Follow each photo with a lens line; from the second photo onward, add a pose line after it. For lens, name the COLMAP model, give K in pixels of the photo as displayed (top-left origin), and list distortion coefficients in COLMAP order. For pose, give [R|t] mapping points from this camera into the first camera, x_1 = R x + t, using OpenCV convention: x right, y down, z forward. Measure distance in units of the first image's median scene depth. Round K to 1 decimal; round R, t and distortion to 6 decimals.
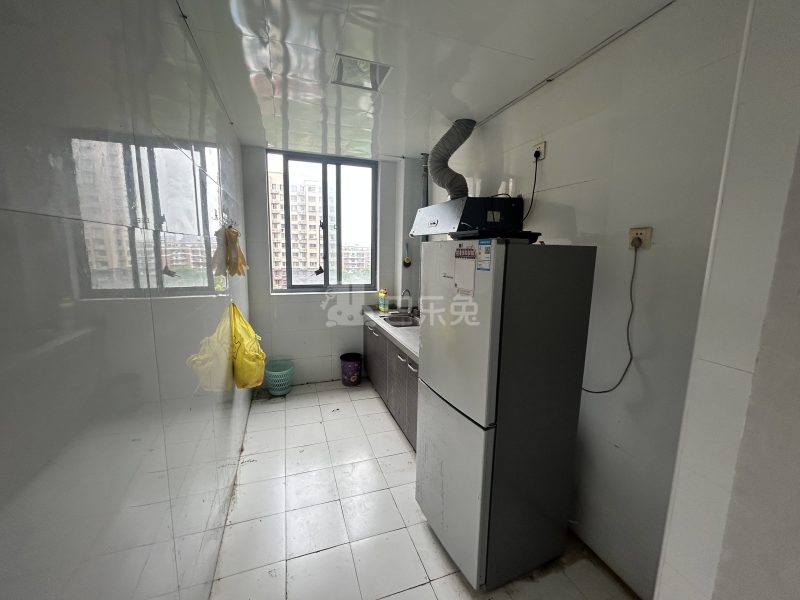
lens RADIAL K [[323.4, 0, 396.9], [0, 323.4, 302.4], [0, 0, 1]] dist [0.003567, -0.000685]
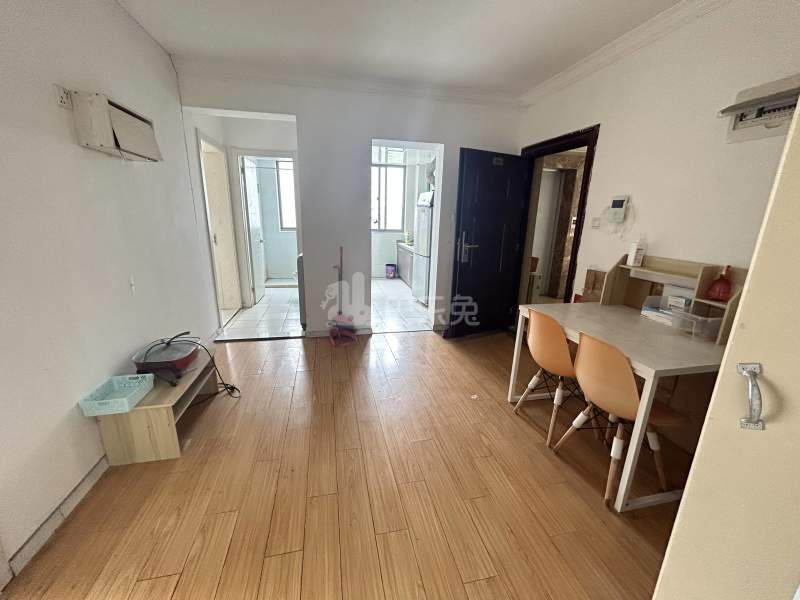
lens RADIAL K [[323.4, 0, 400.0], [0, 323.4, 297.1], [0, 0, 1]] dist [0.003567, -0.000685]
pose [[0.991973, 0.036075, -0.121192, 0.174142], [-0.023032, 0.993955, 0.107349, 0.150219], [0.124332, -0.103696, 0.986807, -1.039682]]
